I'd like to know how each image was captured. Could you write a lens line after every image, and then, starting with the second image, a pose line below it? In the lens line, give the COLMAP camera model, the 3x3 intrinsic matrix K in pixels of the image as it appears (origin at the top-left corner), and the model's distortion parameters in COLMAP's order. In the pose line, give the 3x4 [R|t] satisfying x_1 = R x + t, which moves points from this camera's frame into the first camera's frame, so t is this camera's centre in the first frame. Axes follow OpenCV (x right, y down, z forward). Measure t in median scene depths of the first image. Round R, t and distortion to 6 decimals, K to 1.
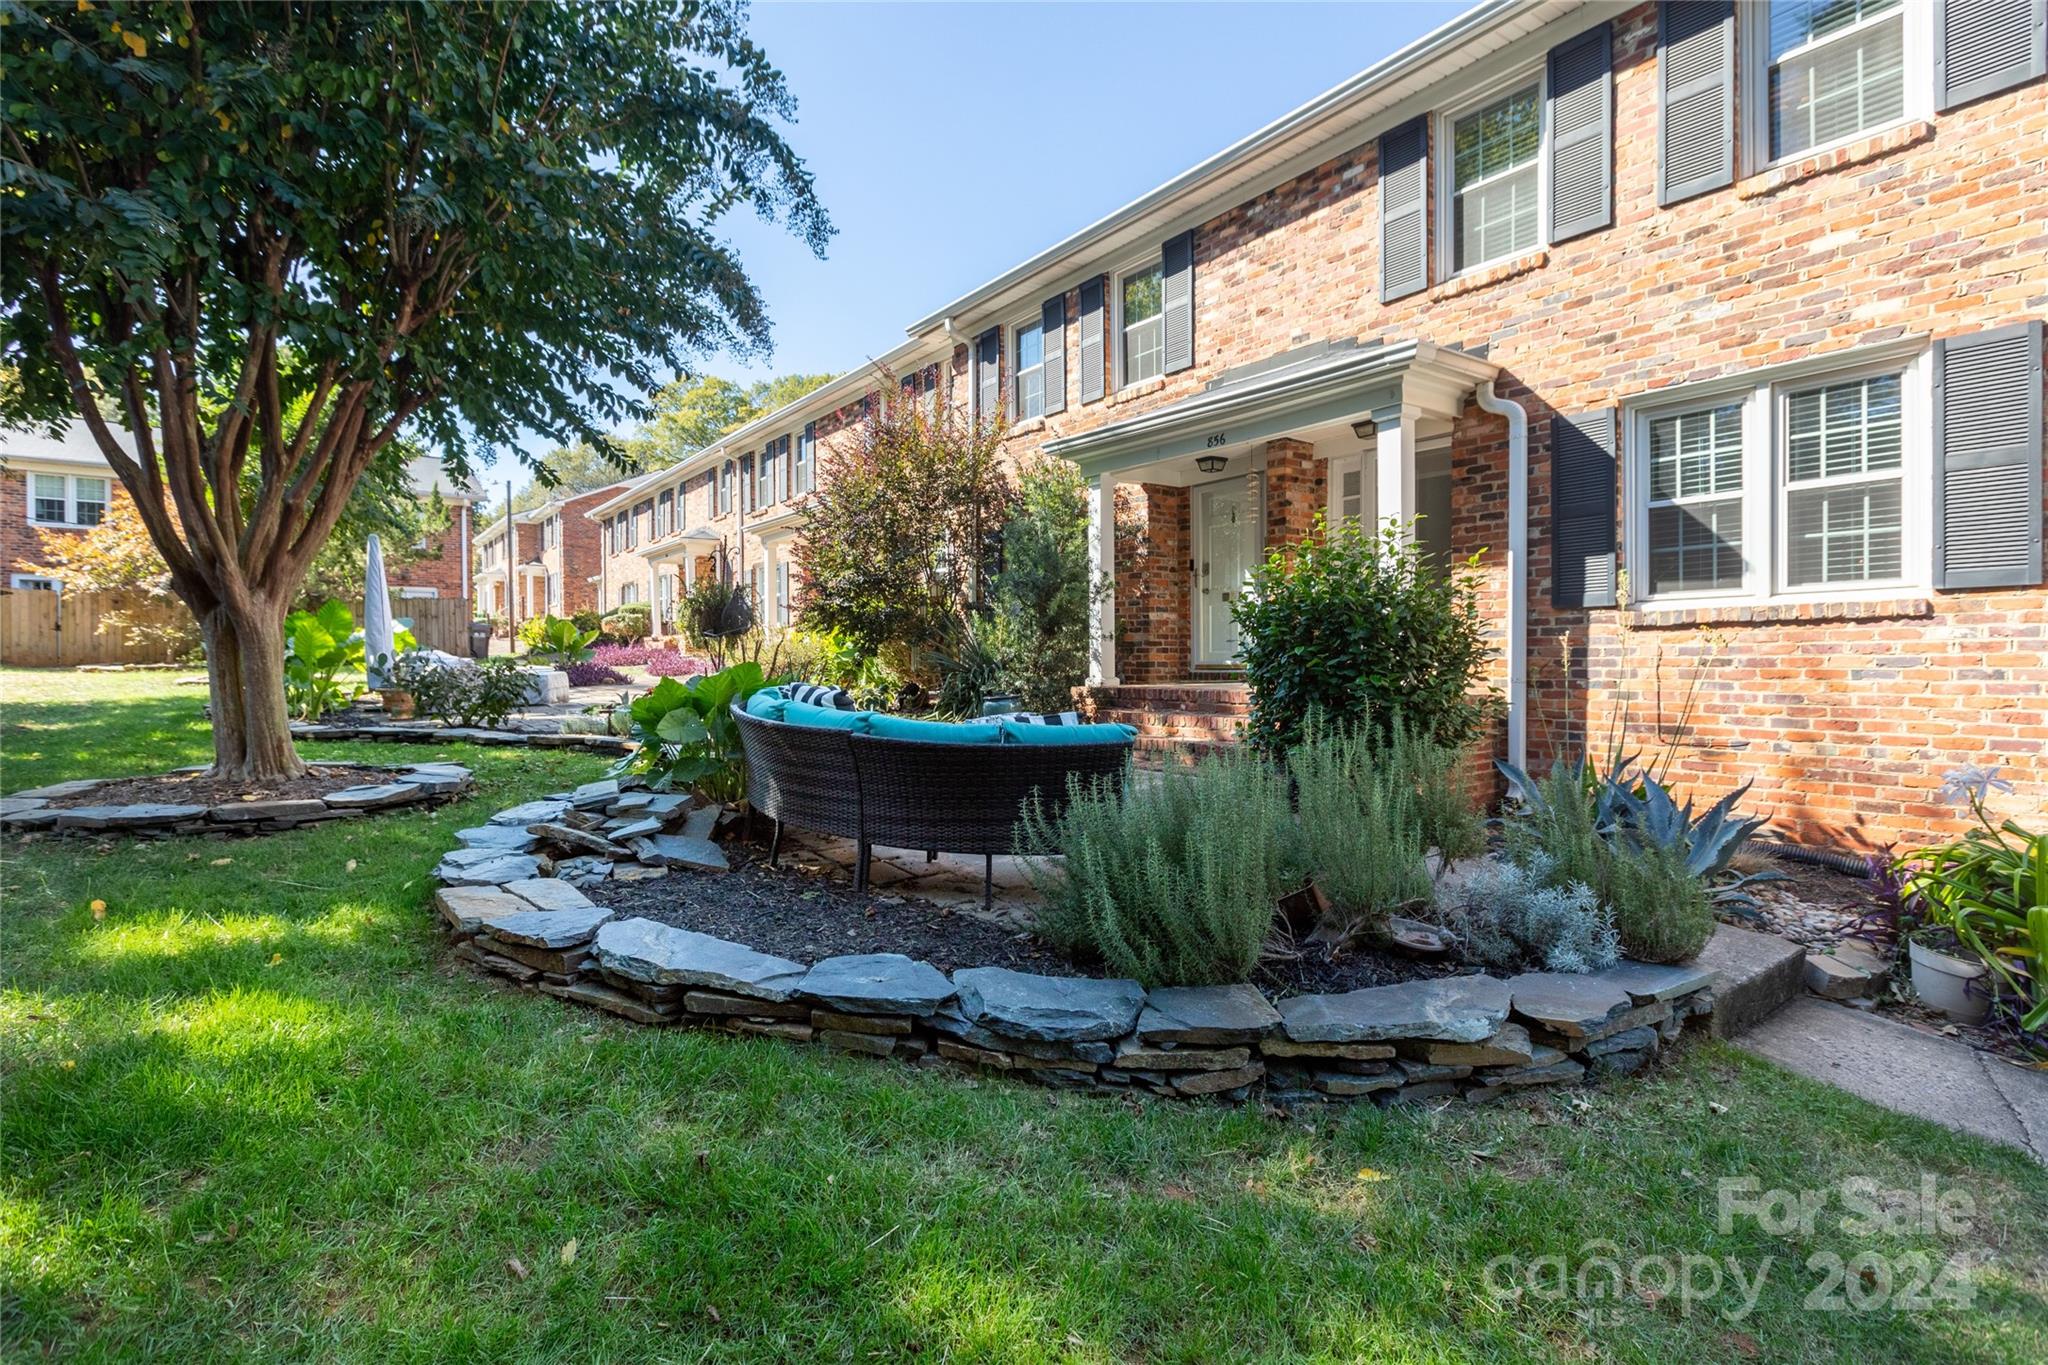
lens RADIAL K [[939.7, 0, 1014.4], [0, 939.7, 657.9], [0, 0, 1]] dist [0.001280, -0.000187]
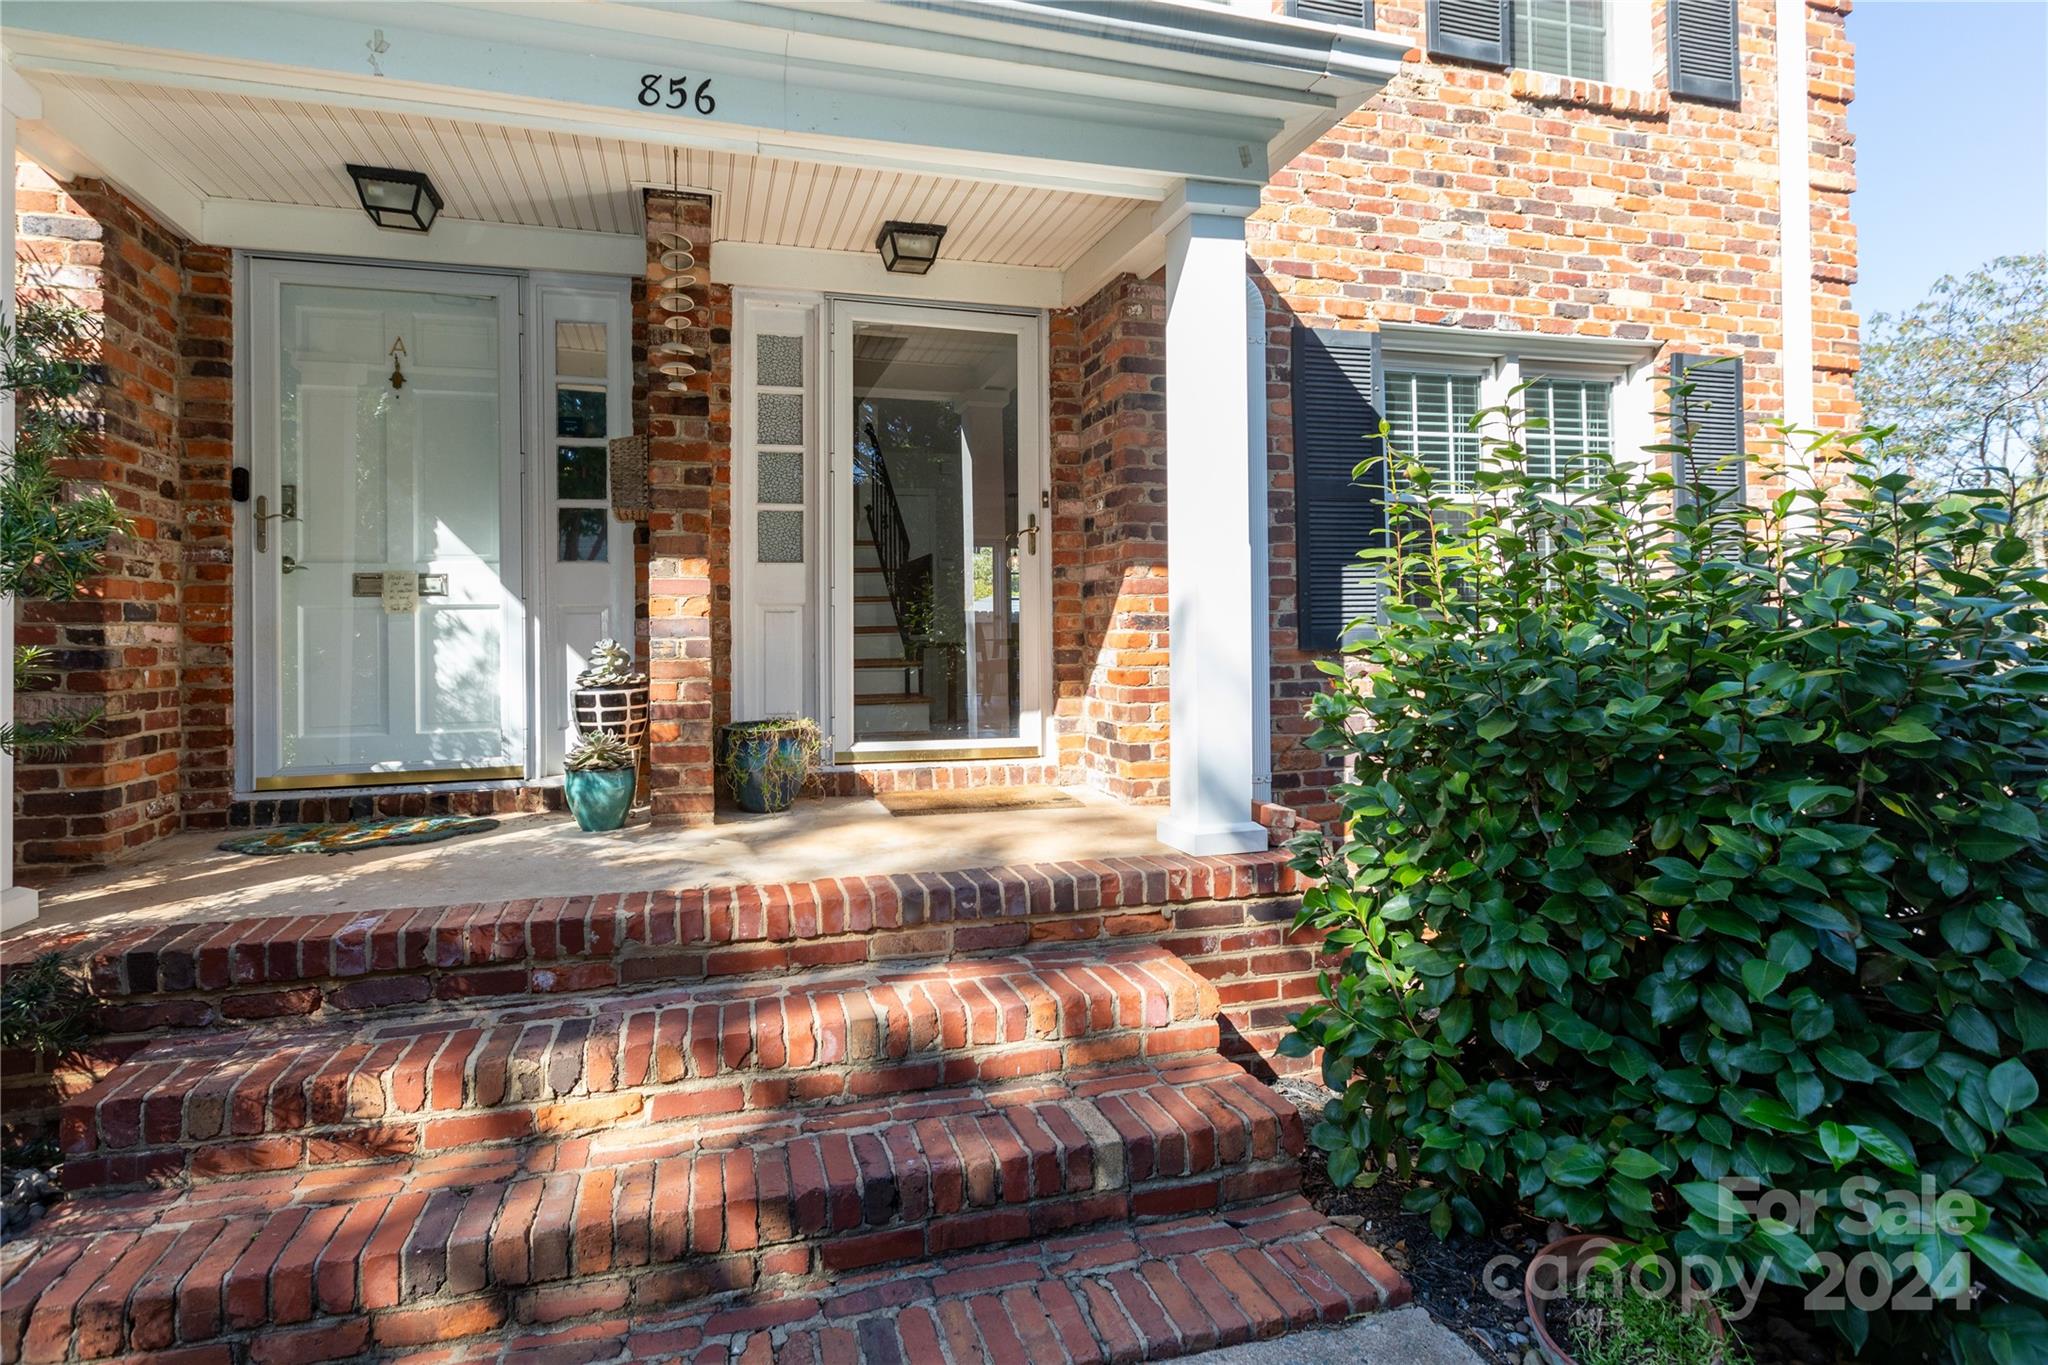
lens RADIAL K [[960.2, 0, 1021.3], [0, 960.2, 635.1], [0, 0, 1]] dist [0.001195, -0.000188]
pose [[0.365425, 0.008875, 0.930798, -0.031102], [0.012272, 0.999822, -0.014351, -0.037079], [-0.930760, 0.016667, 0.365251, 0.630321]]
